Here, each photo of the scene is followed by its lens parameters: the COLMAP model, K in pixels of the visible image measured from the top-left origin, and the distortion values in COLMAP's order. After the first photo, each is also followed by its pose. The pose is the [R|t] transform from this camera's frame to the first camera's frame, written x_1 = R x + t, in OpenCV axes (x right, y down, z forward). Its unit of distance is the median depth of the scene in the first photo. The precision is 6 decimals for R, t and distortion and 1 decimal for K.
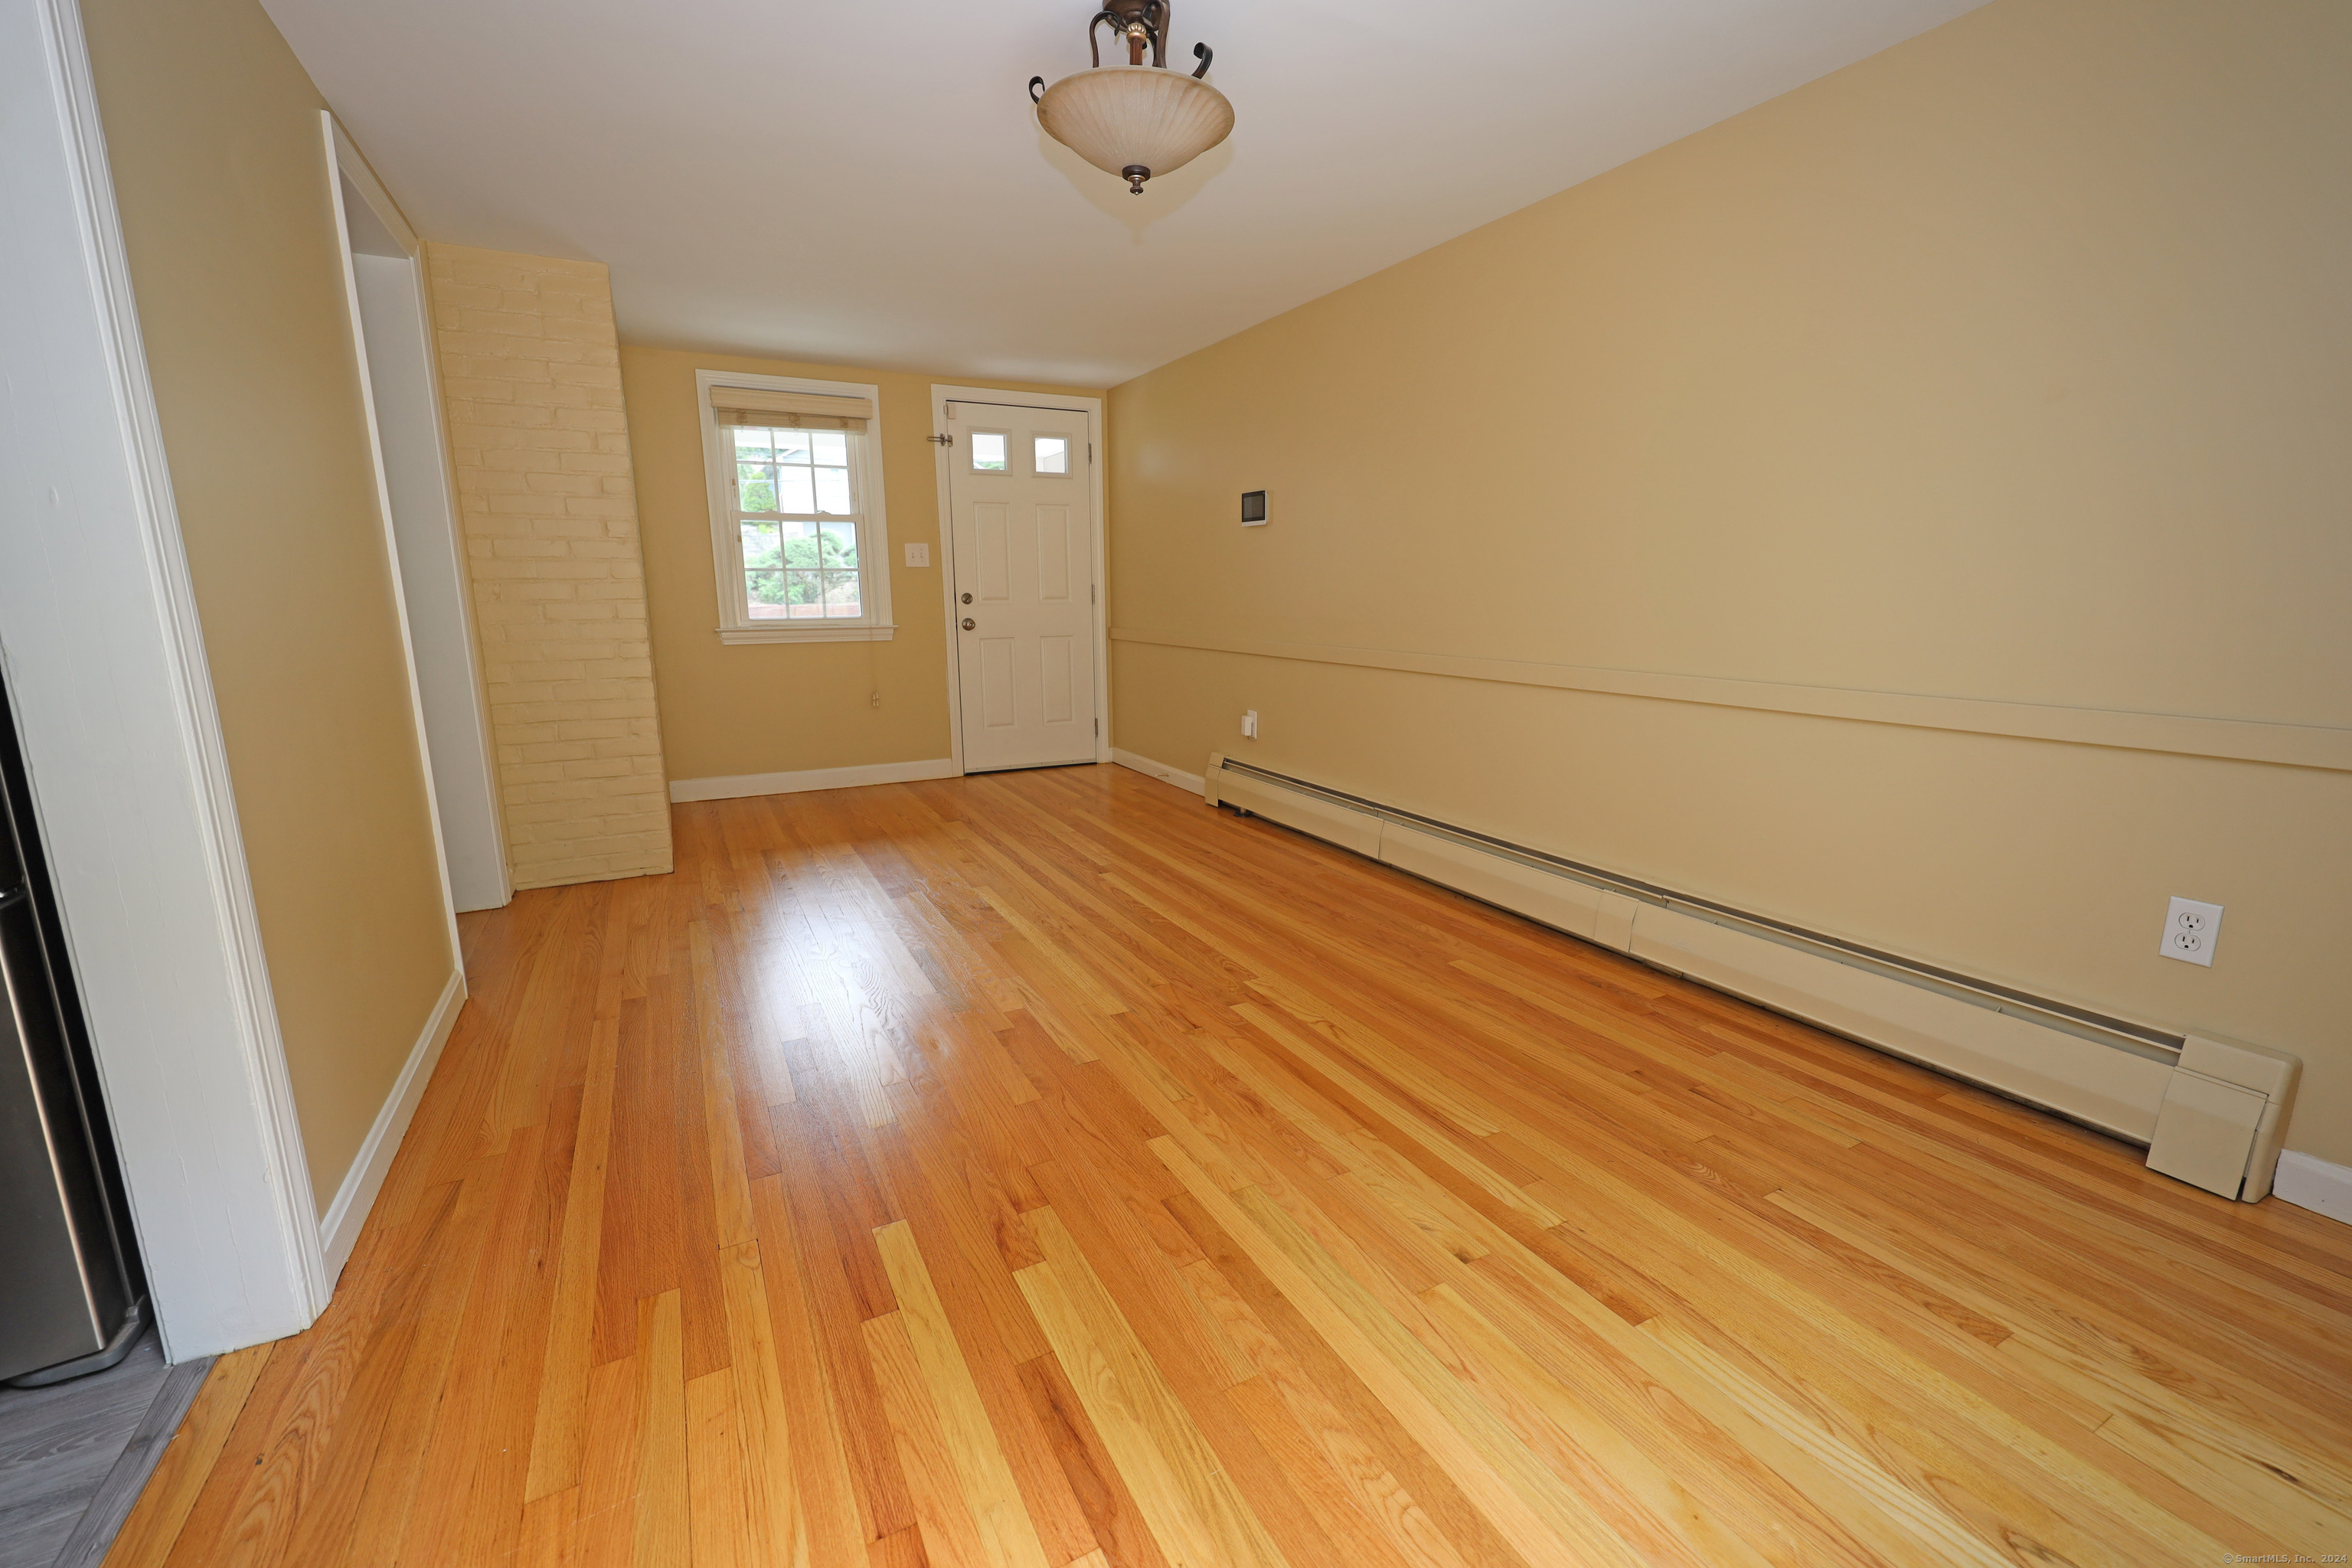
lens RADIAL K [[972.6, 0, 1176.0], [0, 972.6, 784.0], [0, 0, 1]] dist [-0.000093, -0.000050]
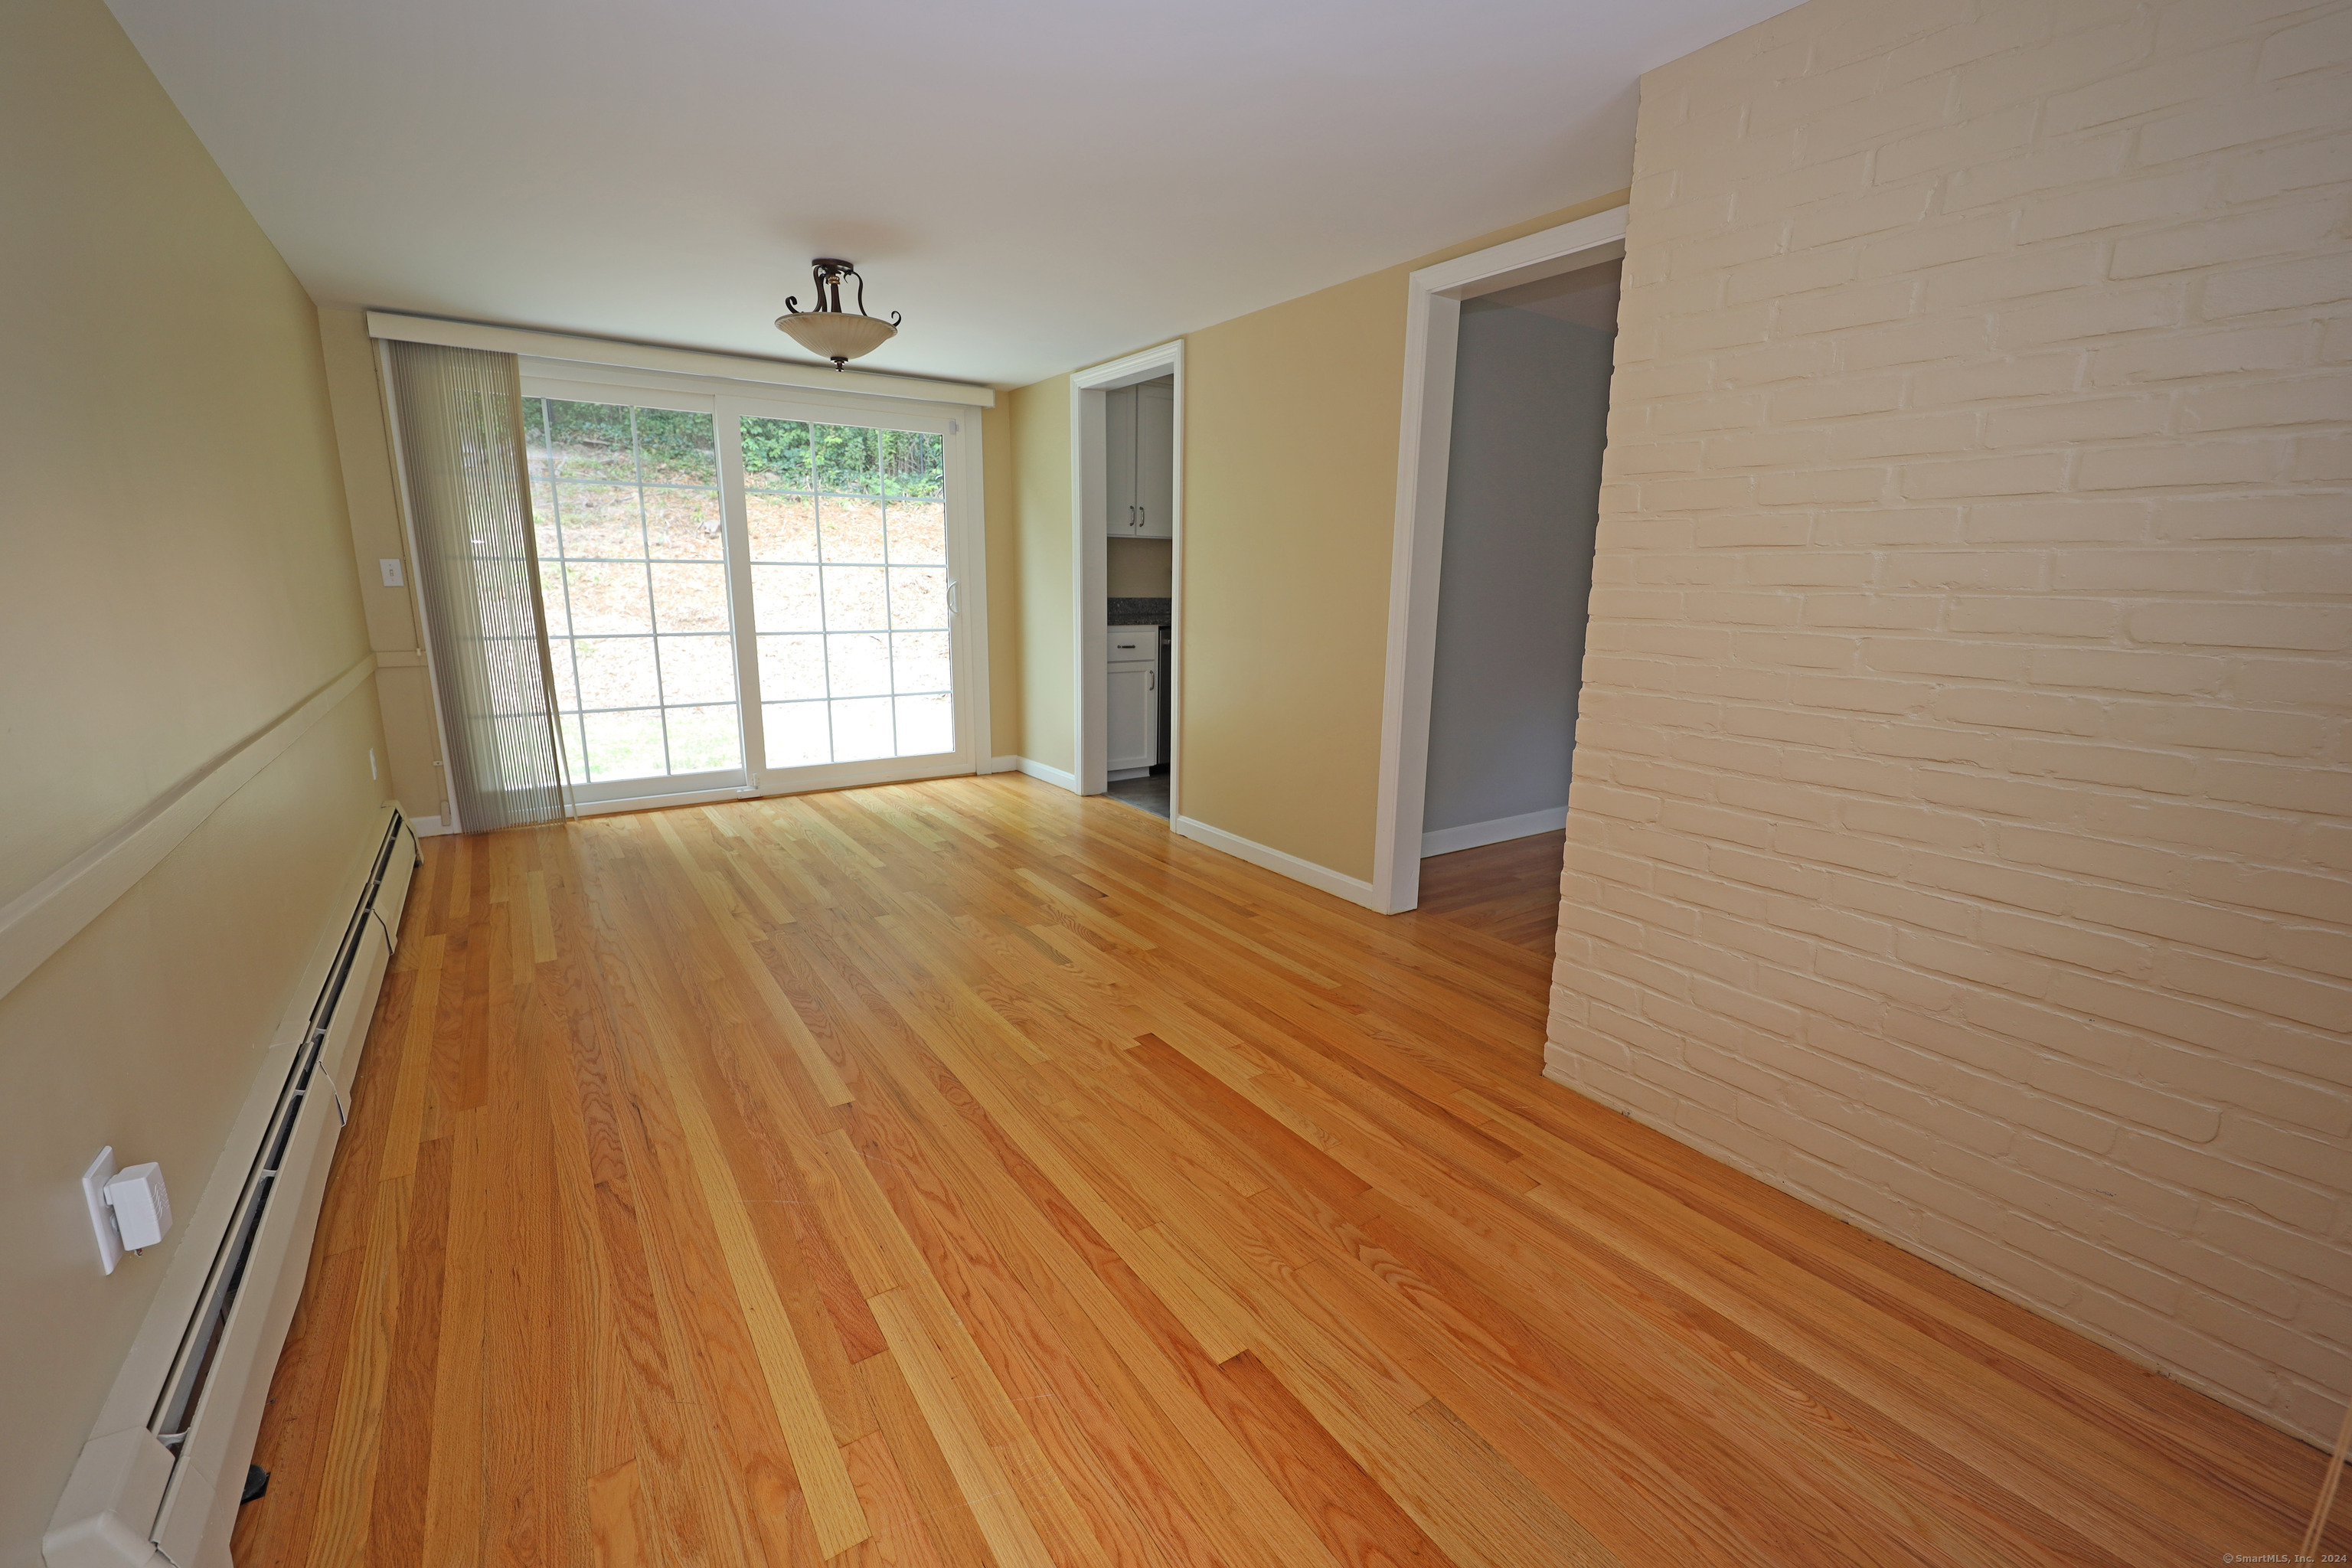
lens RADIAL K [[972.6, 0, 1176.0], [0, 972.6, 784.0], [0, 0, 1]] dist [-0.000093, -0.000050]
pose [[-0.993001, 0.020965, -0.116232, -0.317806], [-0.027214, 0.917026, 0.397897, -0.498921], [0.114930, 0.398275, -0.910037, 2.242087]]
